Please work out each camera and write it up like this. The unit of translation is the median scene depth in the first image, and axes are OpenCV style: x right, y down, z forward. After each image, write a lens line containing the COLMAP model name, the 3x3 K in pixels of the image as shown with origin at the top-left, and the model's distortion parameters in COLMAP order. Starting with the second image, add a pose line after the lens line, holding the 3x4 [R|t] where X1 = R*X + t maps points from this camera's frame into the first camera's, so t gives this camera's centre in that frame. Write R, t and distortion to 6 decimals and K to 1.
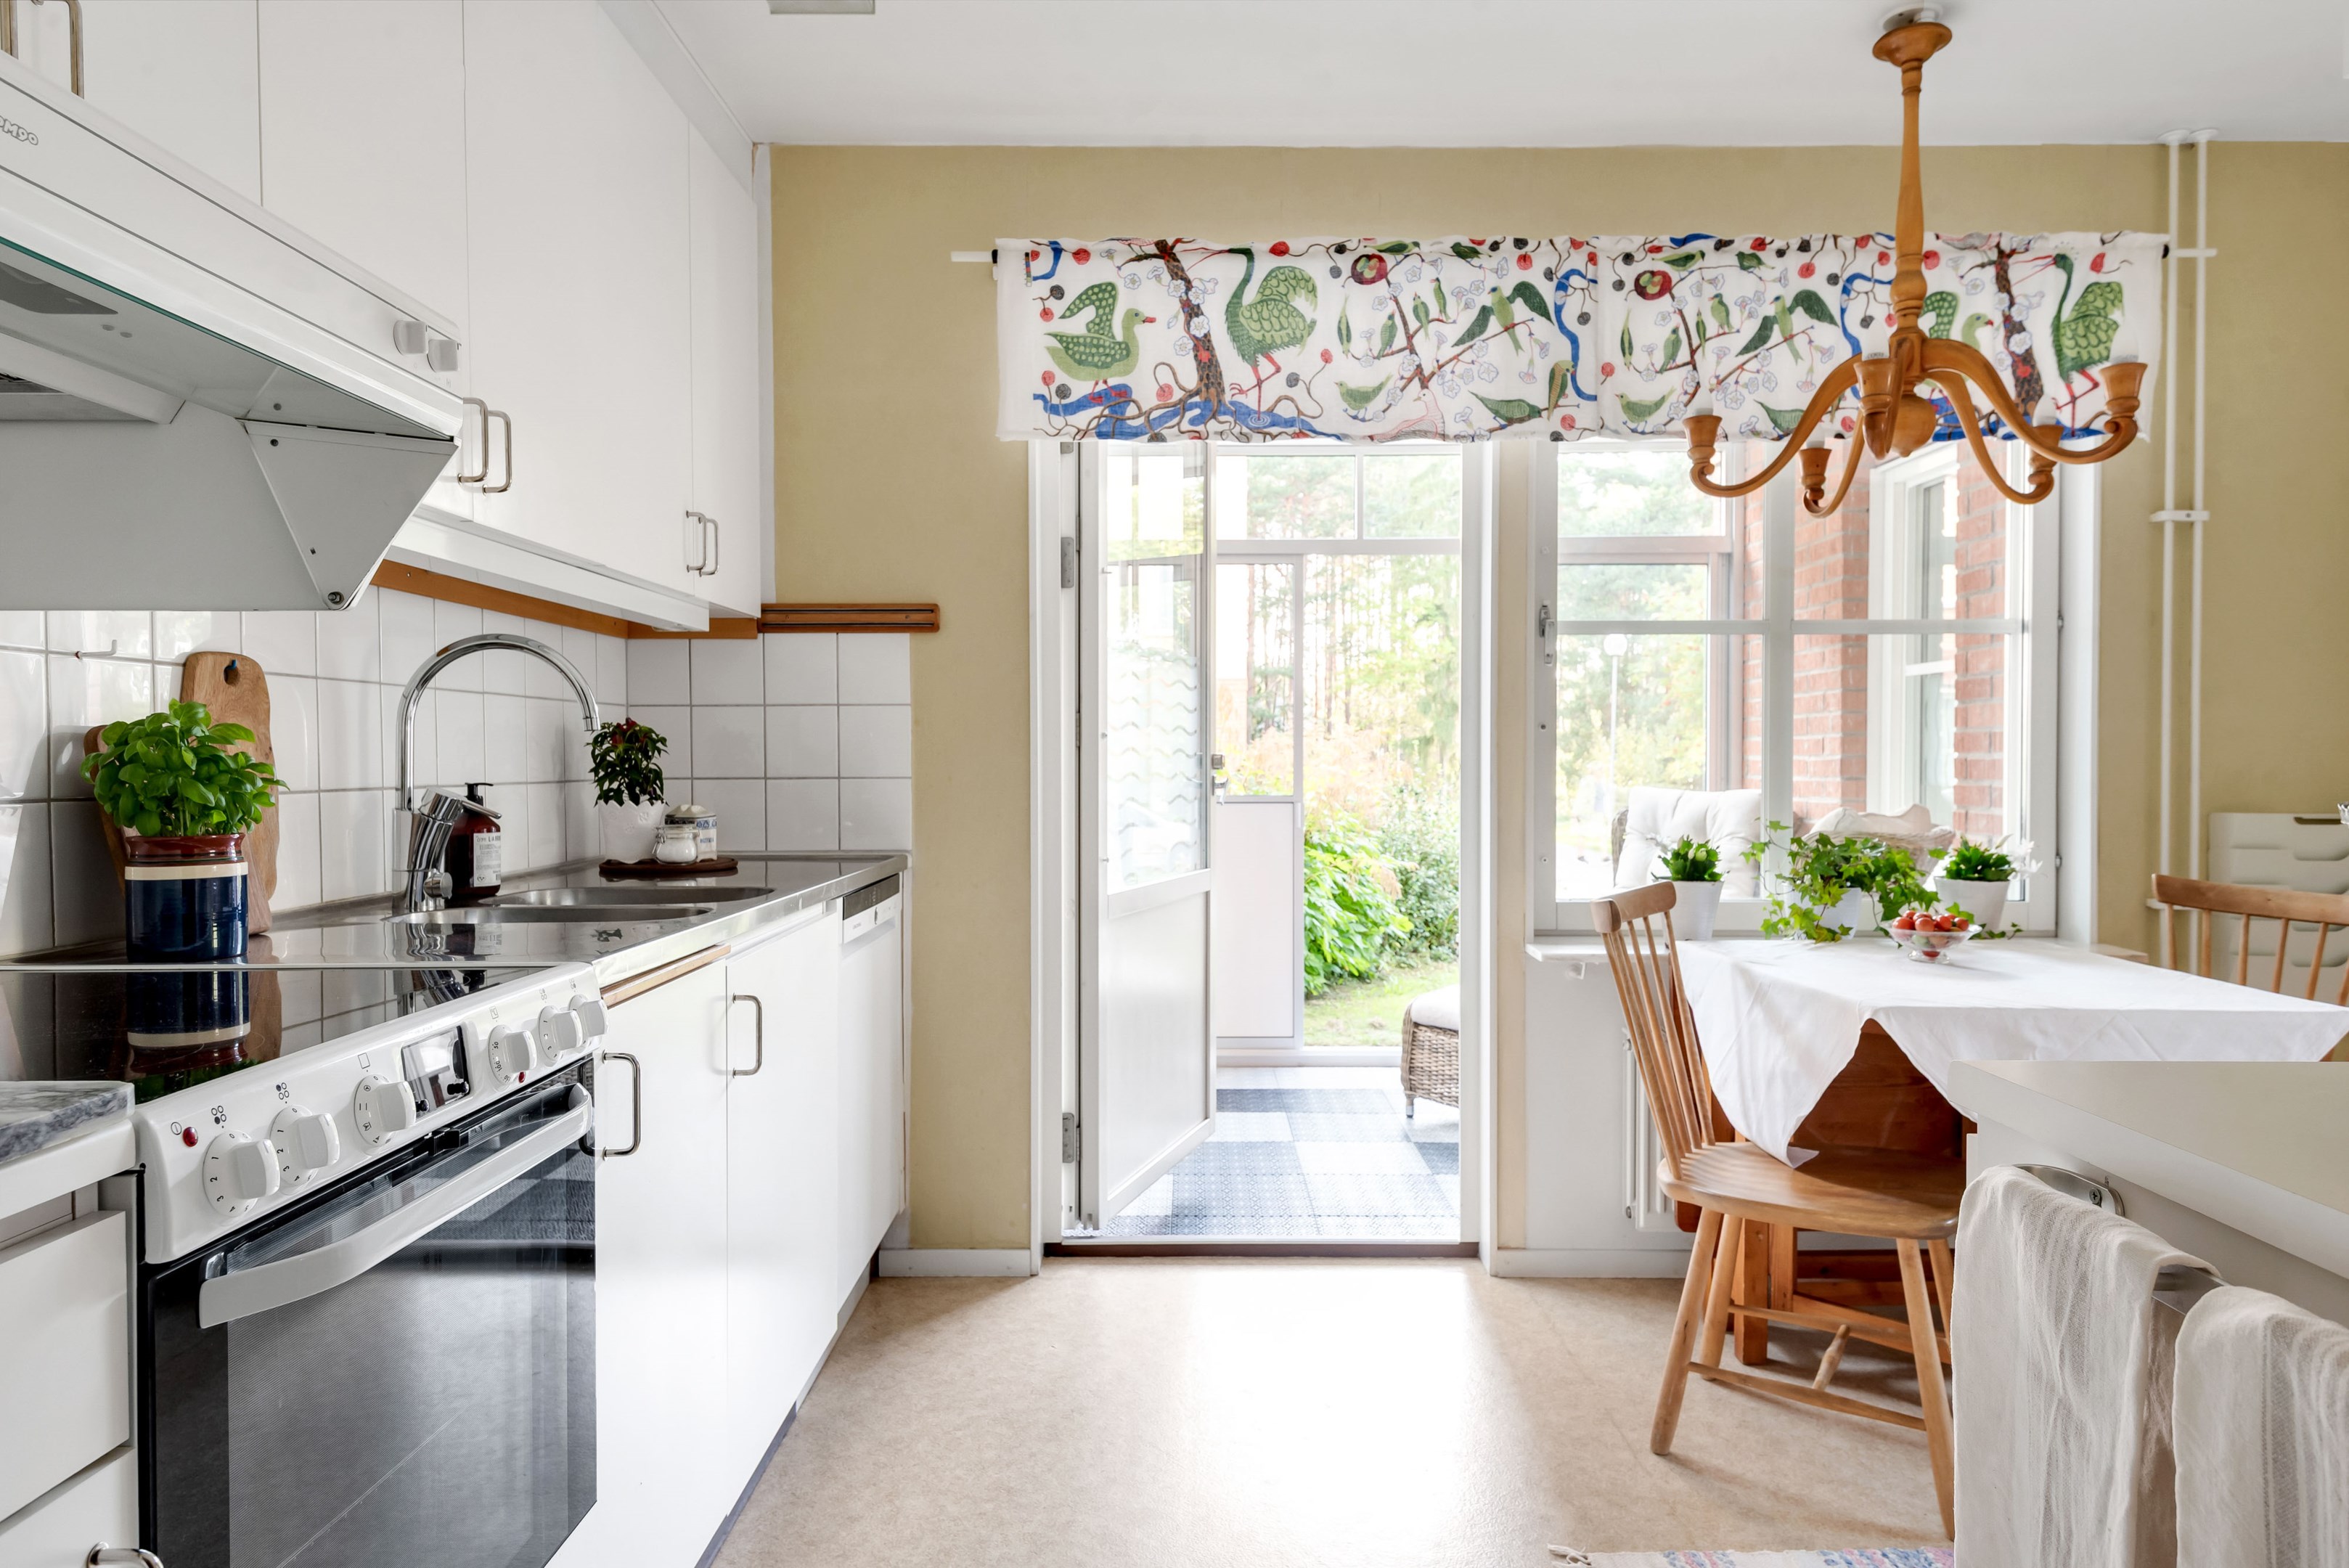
lens RADIAL K [[1433.5, 0, 1174.4], [0, 1433.5, 781.0], [0, 0, 1]] dist [0.038936, -0.030490]
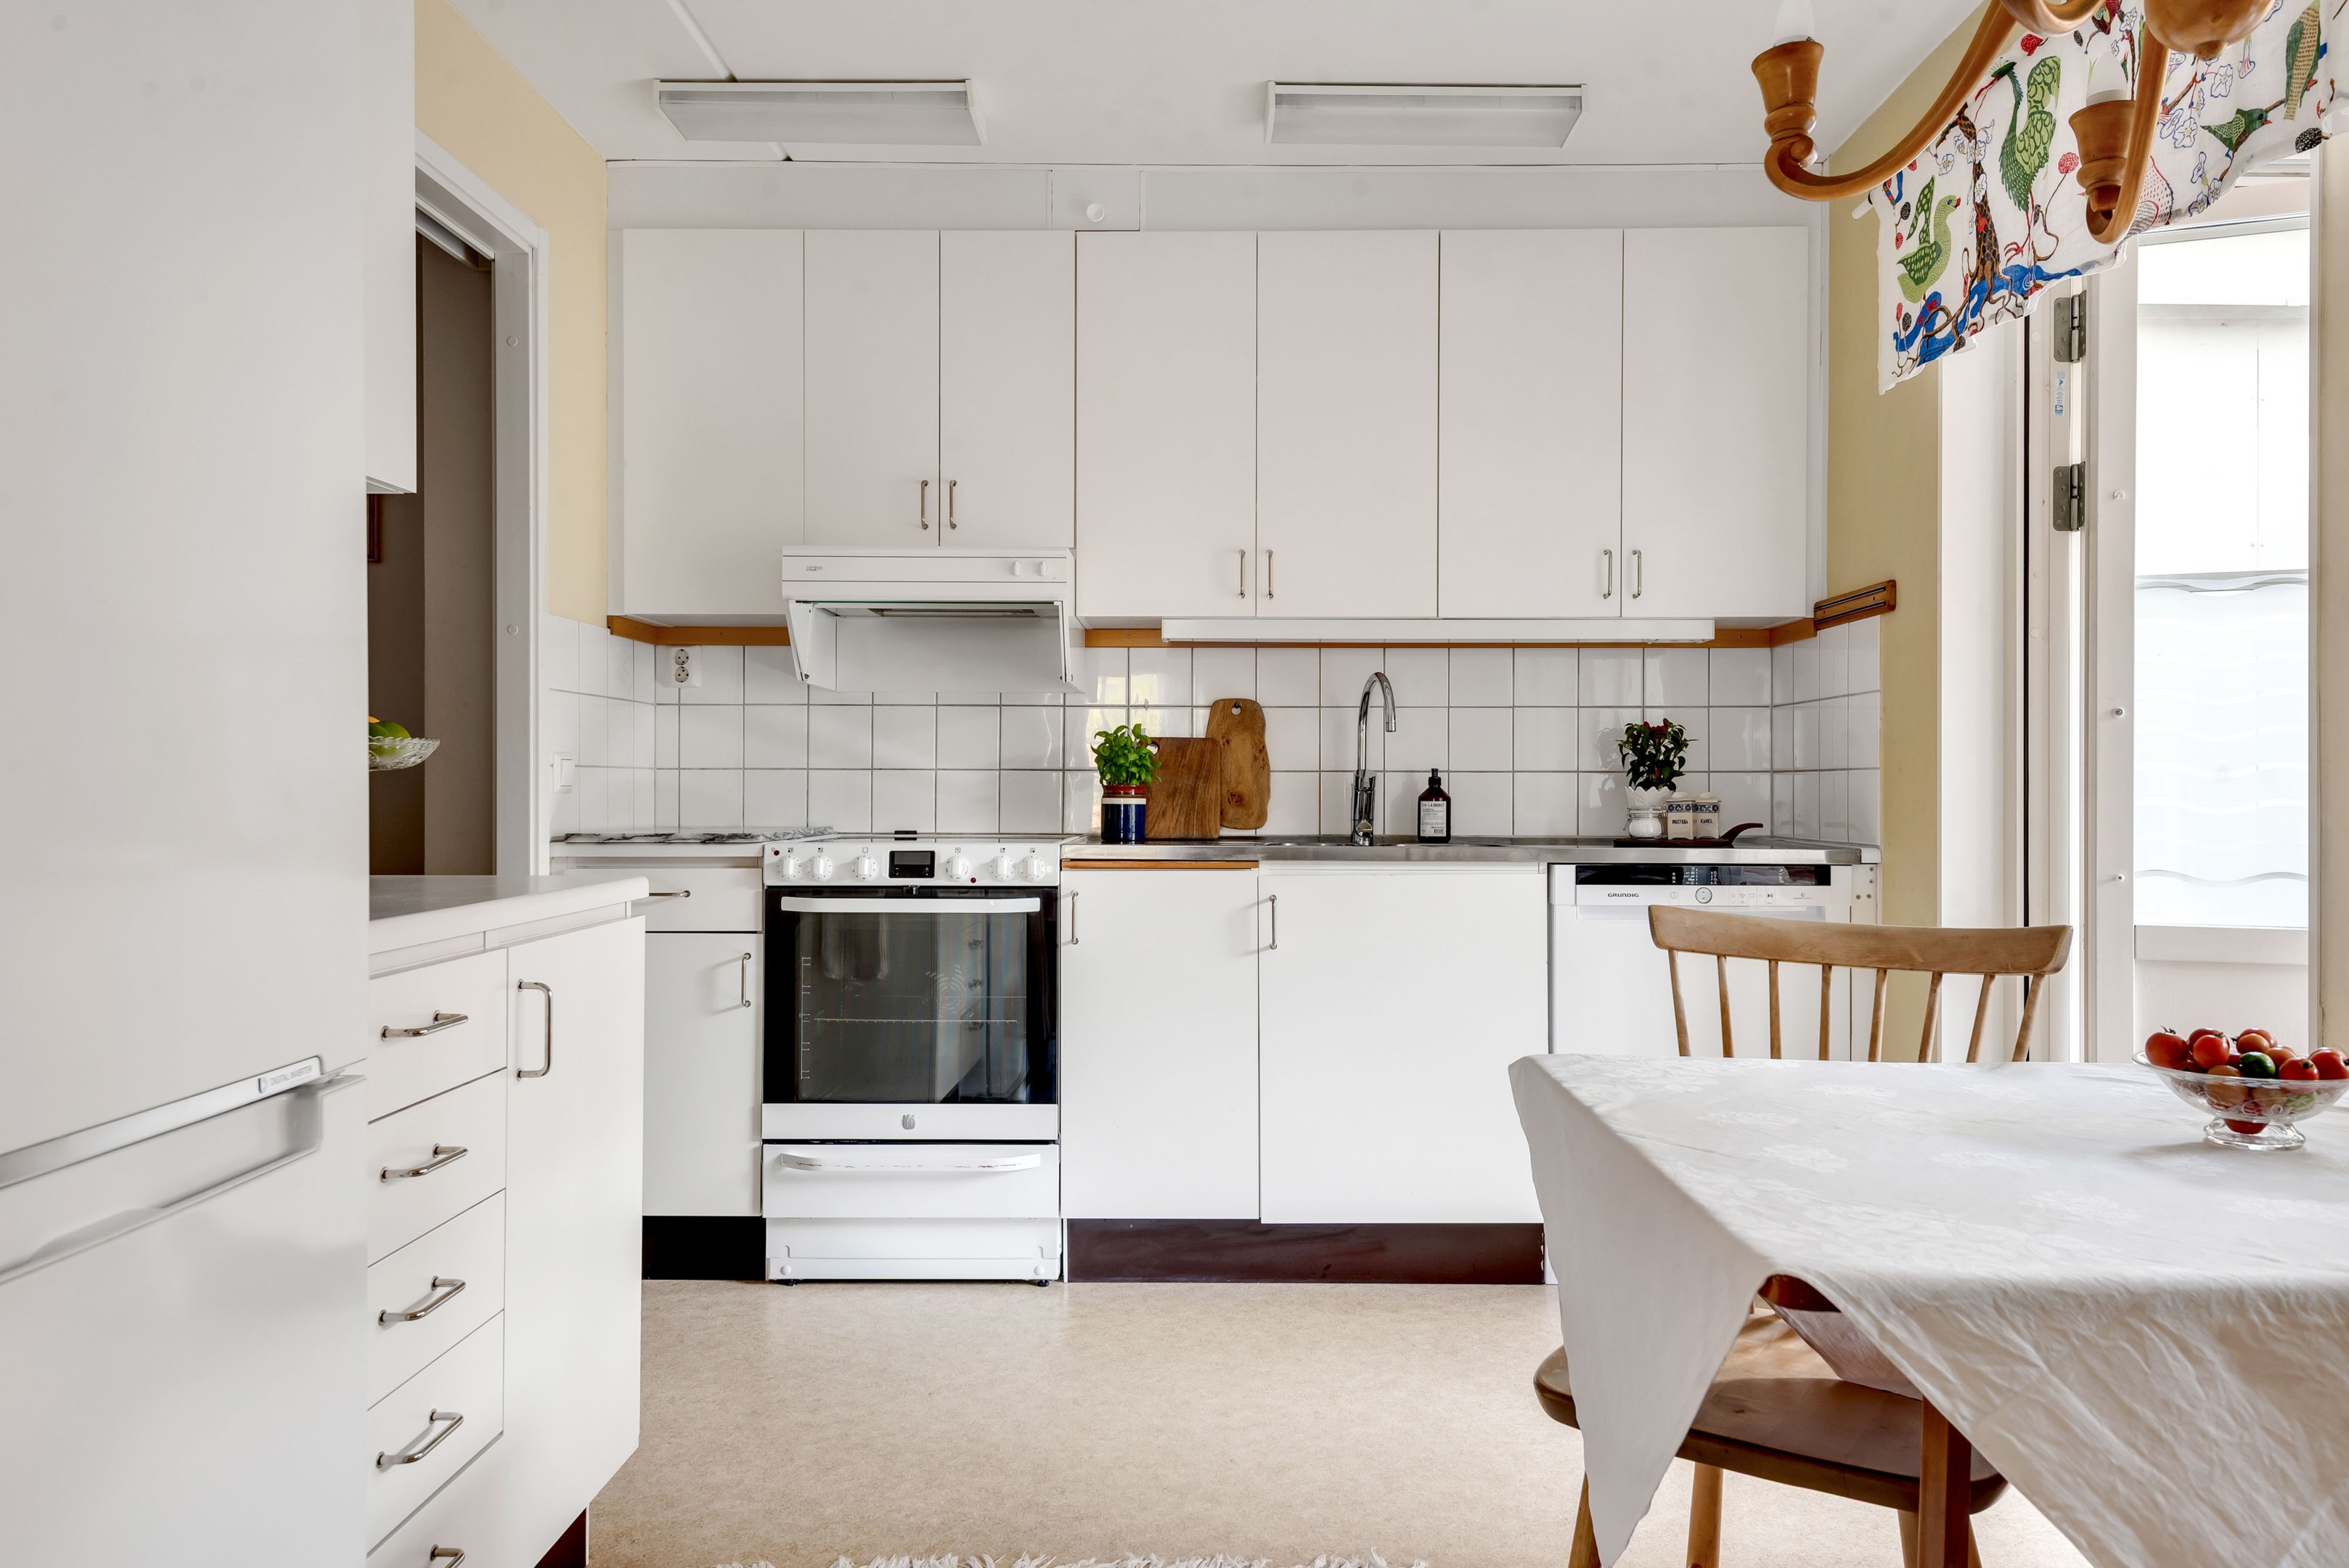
lens RADIAL K [[1583.2, 0, 1186.9], [0, 1583.2, 786.7], [0, 0, 1]] dist [0.042294, -0.024227]
pose [[-0.016850, 0.000978, -0.999858, 0.899221], [-0.019198, 0.999815, 0.001302, 0.017449], [0.999674, 0.019217, -0.016829, 0.587247]]
